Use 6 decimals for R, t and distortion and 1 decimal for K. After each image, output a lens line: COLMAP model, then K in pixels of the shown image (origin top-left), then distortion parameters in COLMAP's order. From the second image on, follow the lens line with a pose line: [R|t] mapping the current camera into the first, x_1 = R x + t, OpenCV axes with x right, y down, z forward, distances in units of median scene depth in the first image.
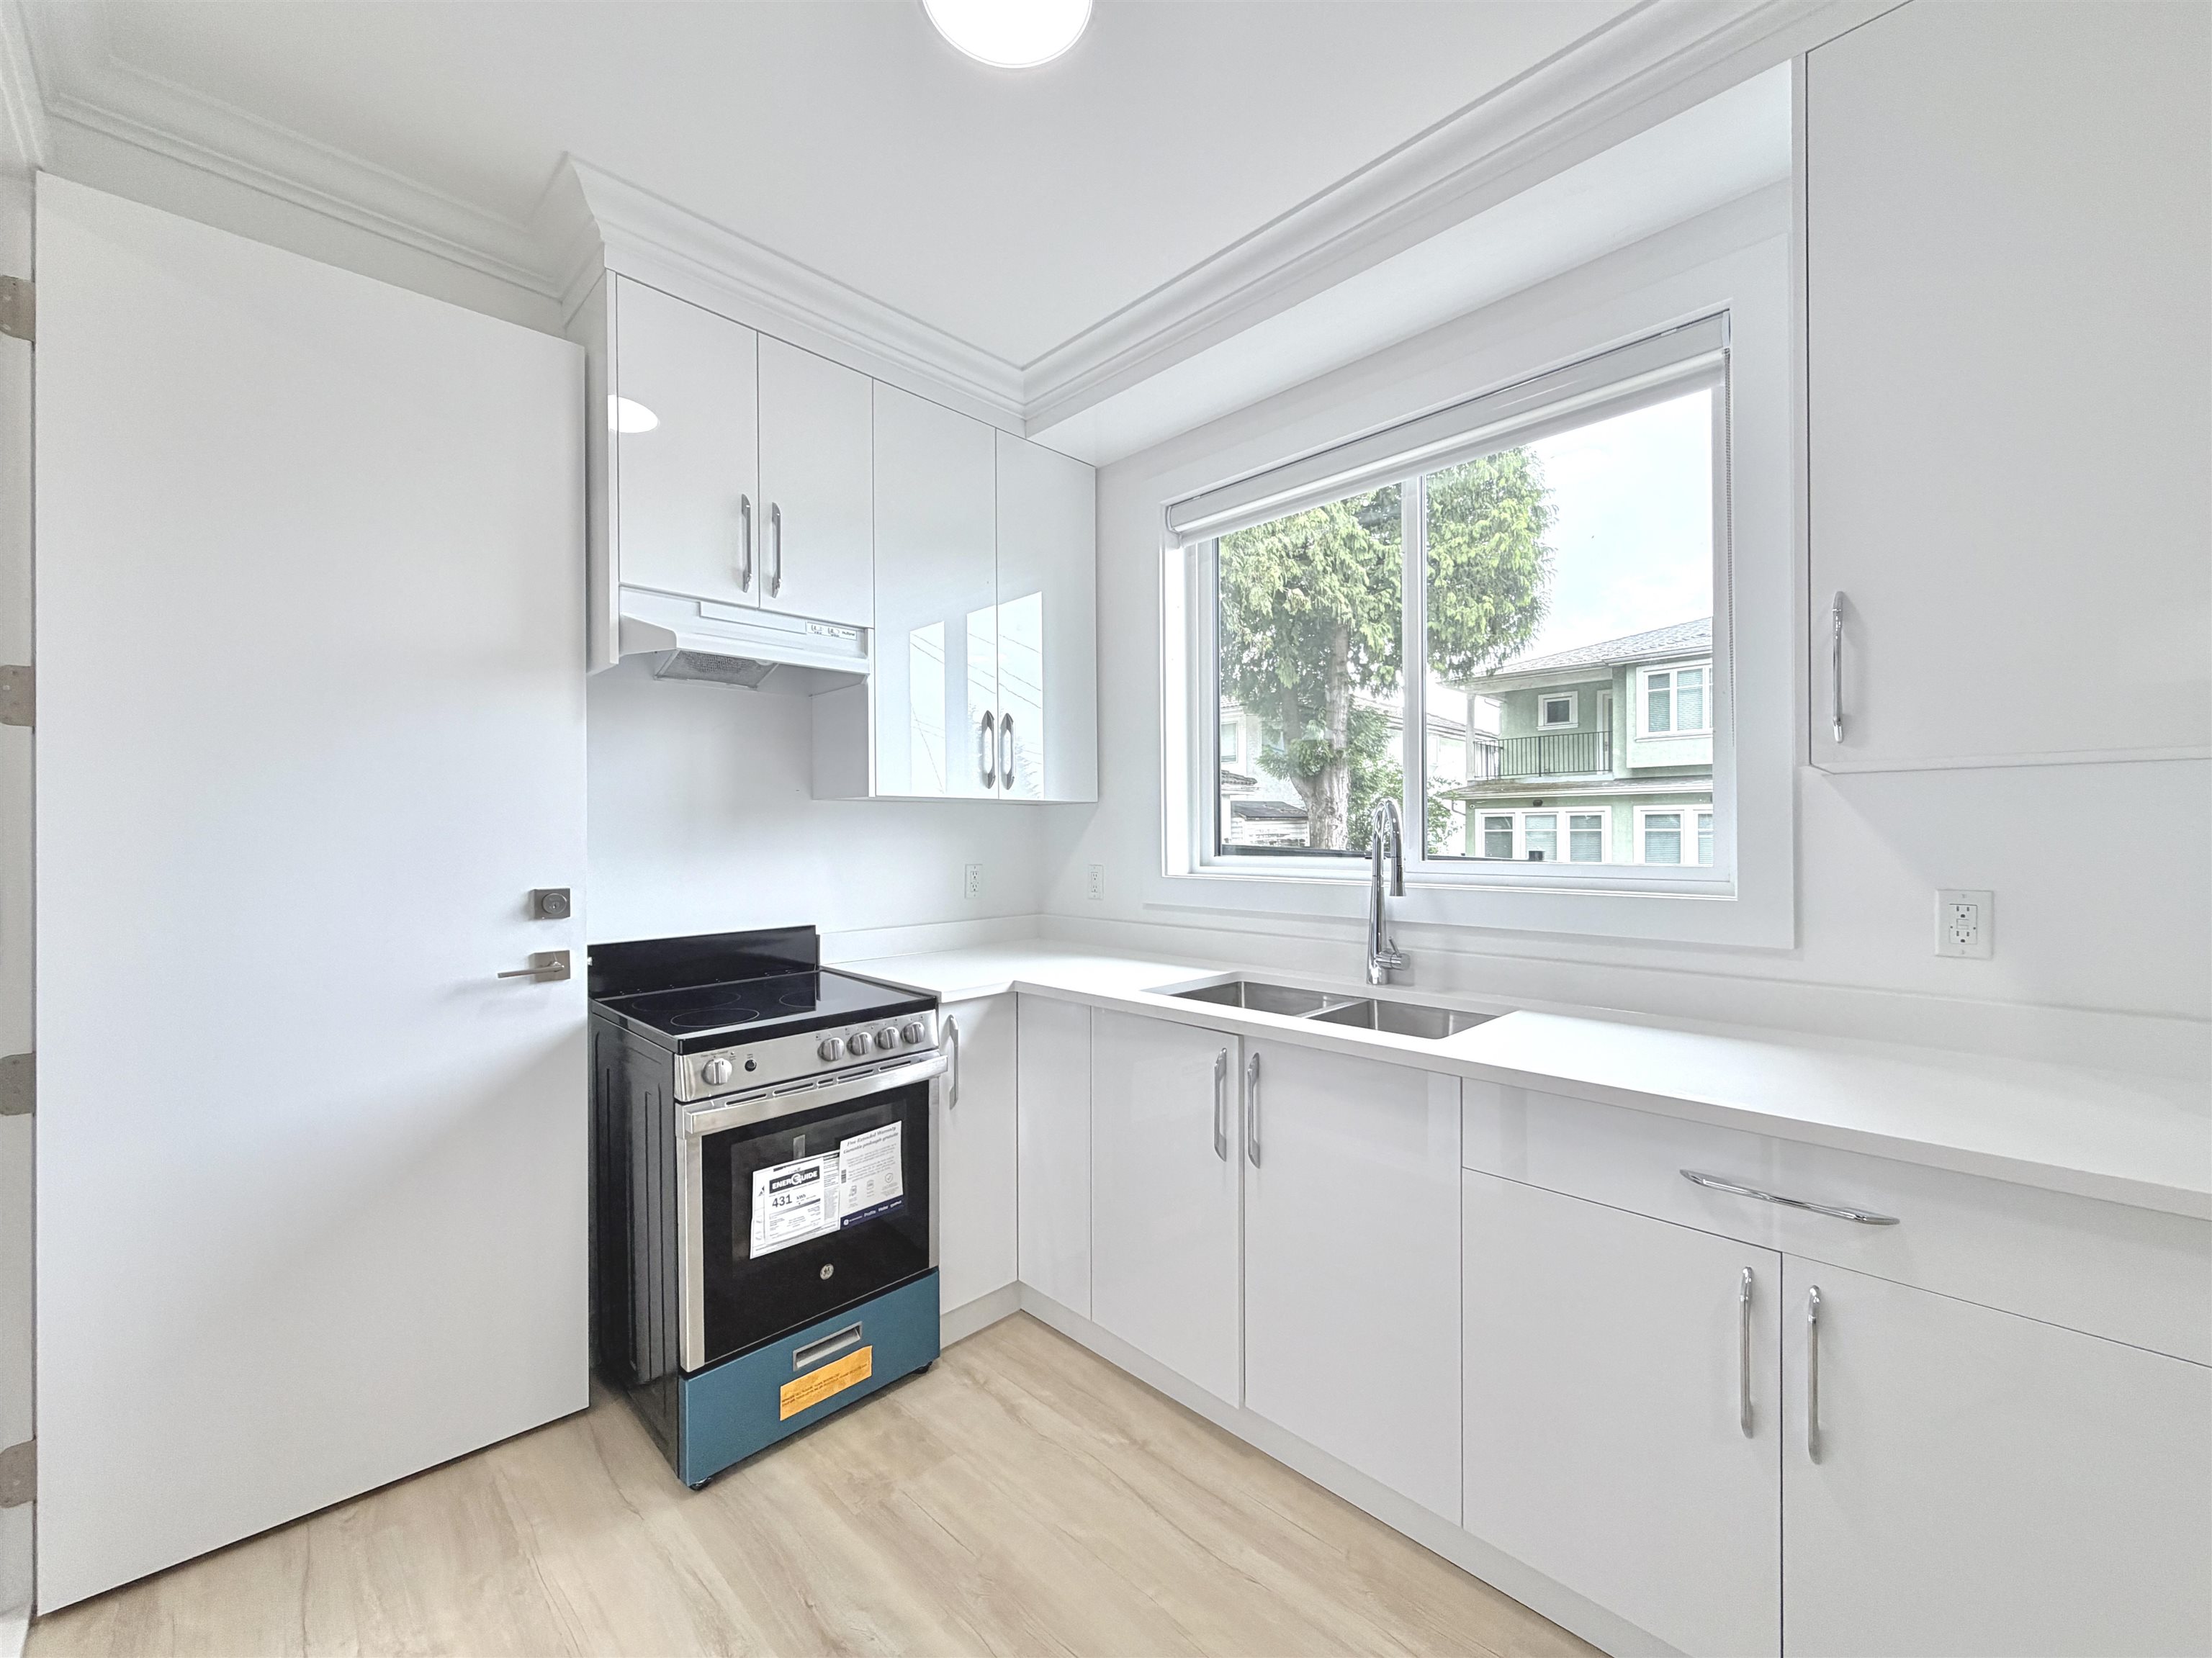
lens RADIAL K [[884.6, 0, 1117.3], [0, 884.6, 836.6], [0, 0, 1]] dist [0.001046, -0.000114]
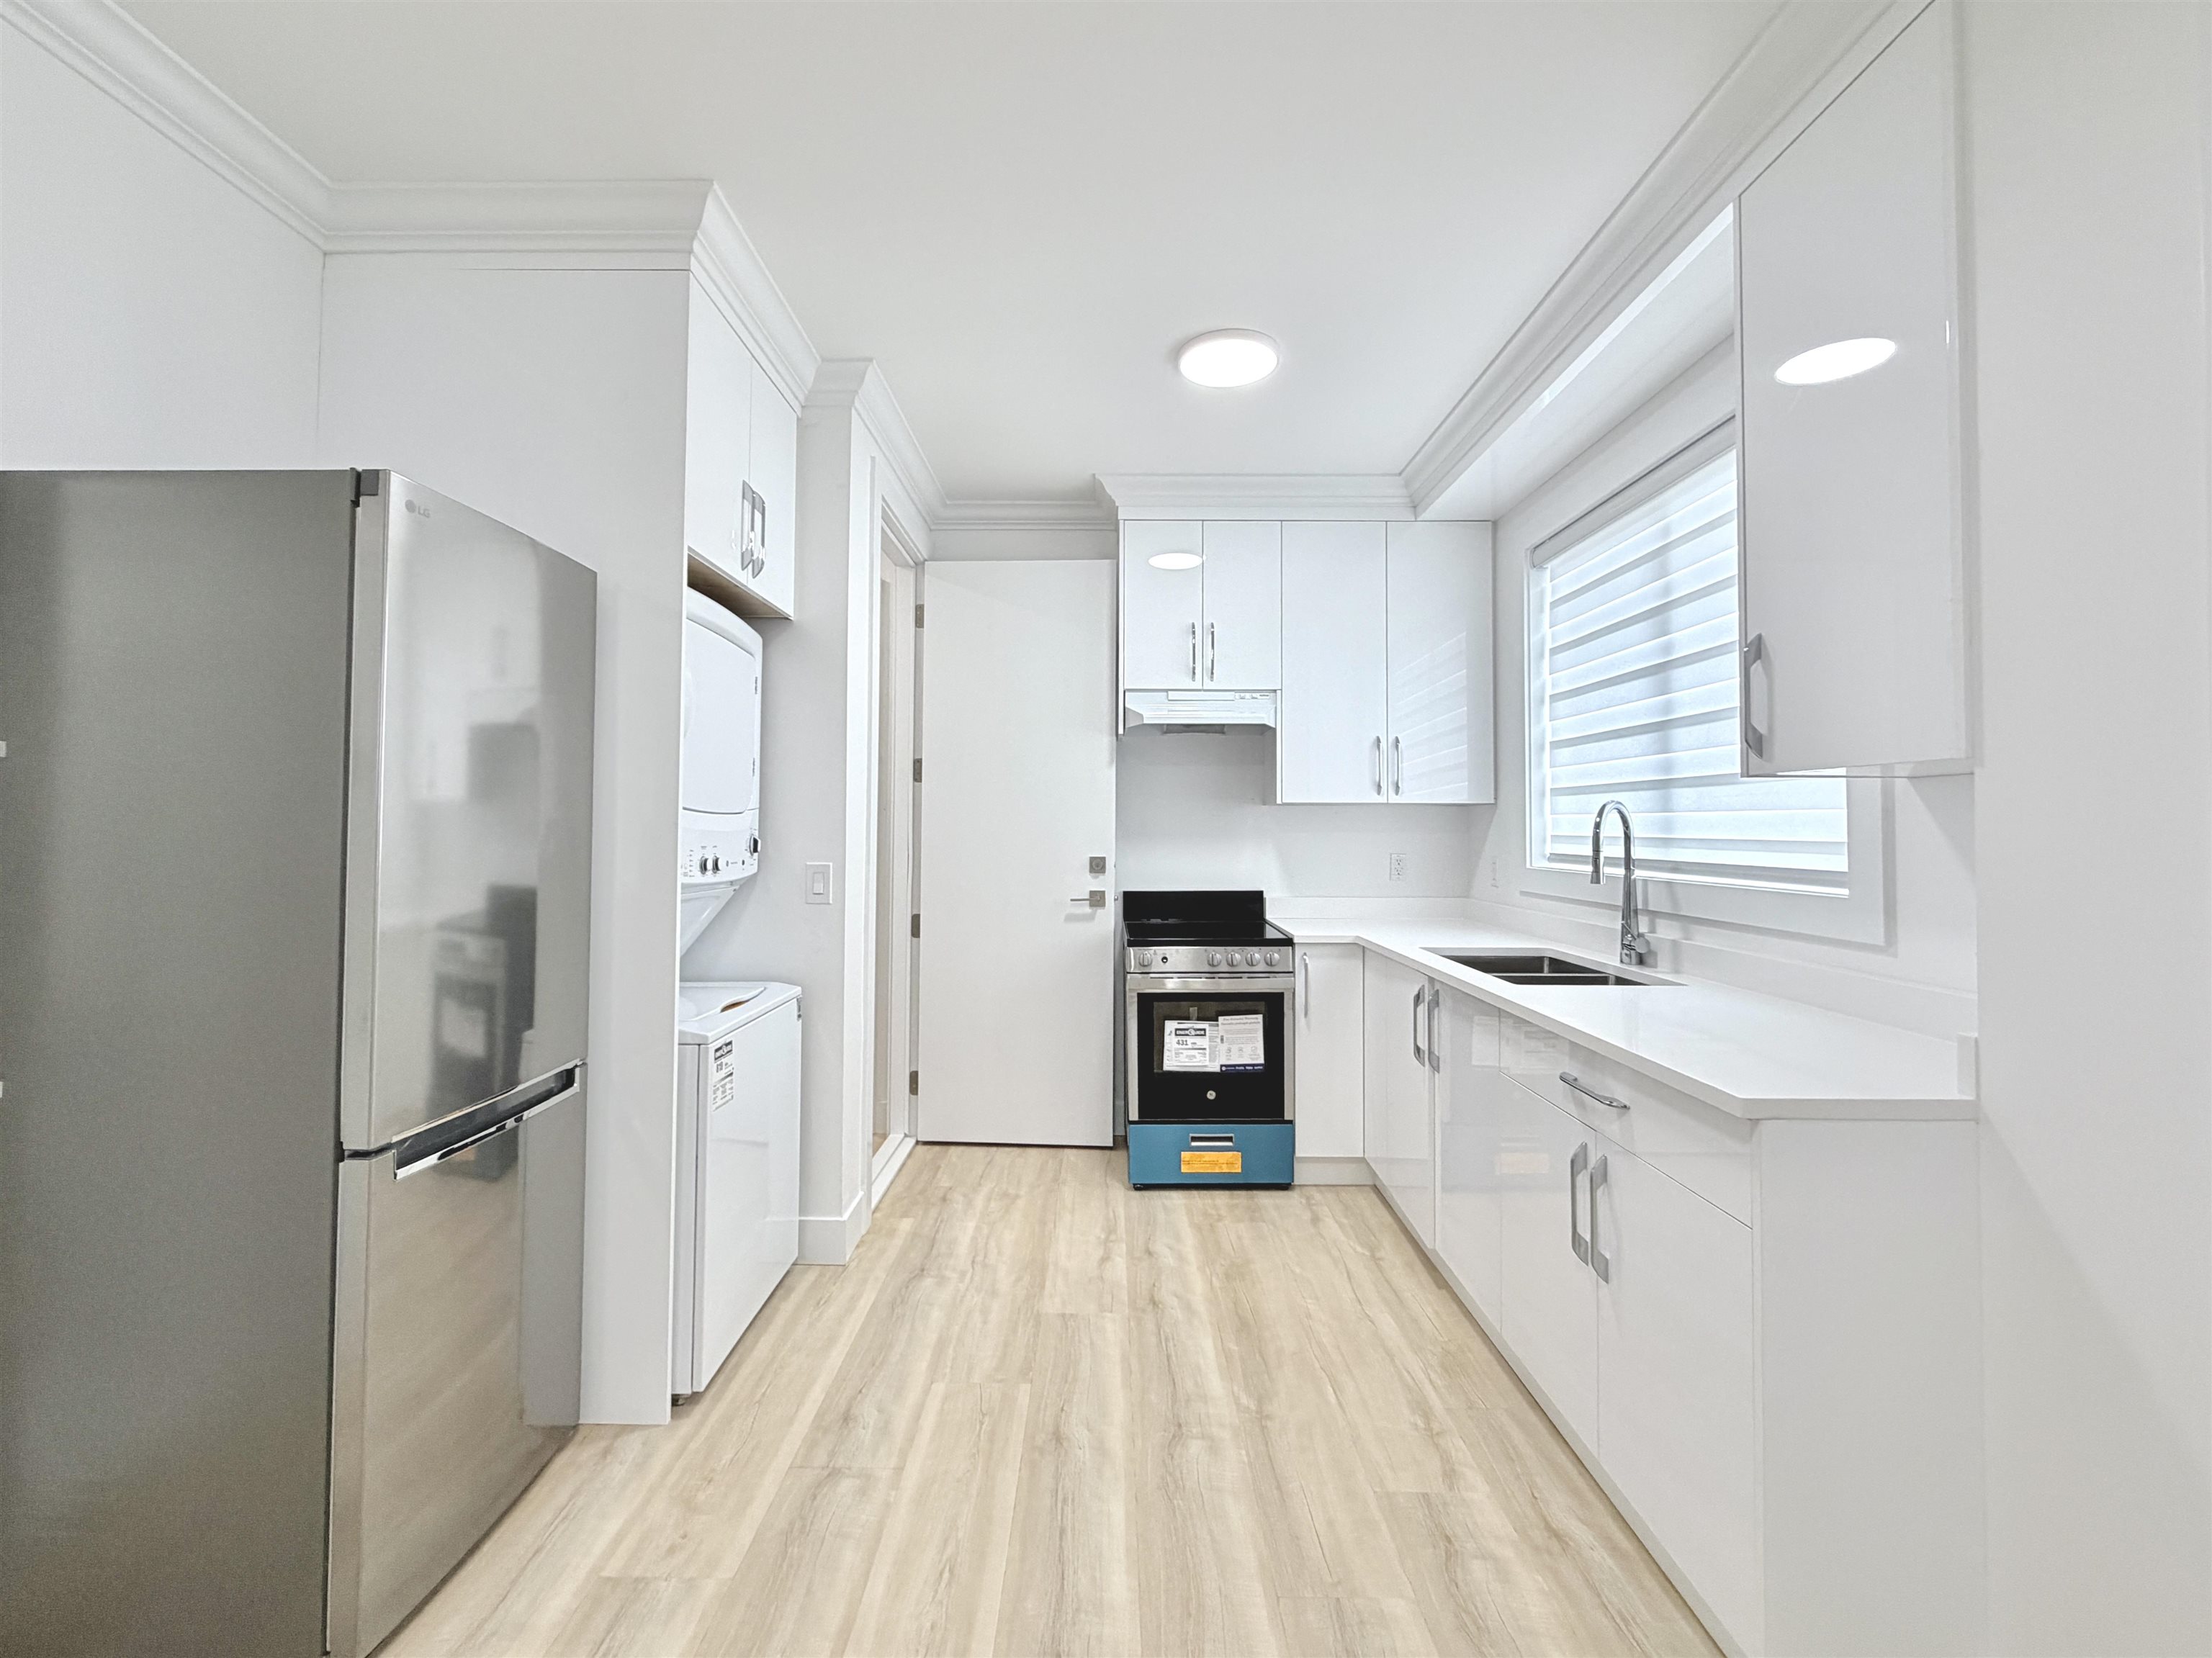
lens RADIAL K [[884.6, 0, 1092.9], [0, 884.6, 819.2], [0, 0, 1]] dist [0.001046, -0.000114]
pose [[0.705726, -0.000750, -0.708485, 0.659738], [-0.009249, 0.999904, -0.010271, -0.000764], [0.708425, 0.013801, 0.705651, -0.310771]]
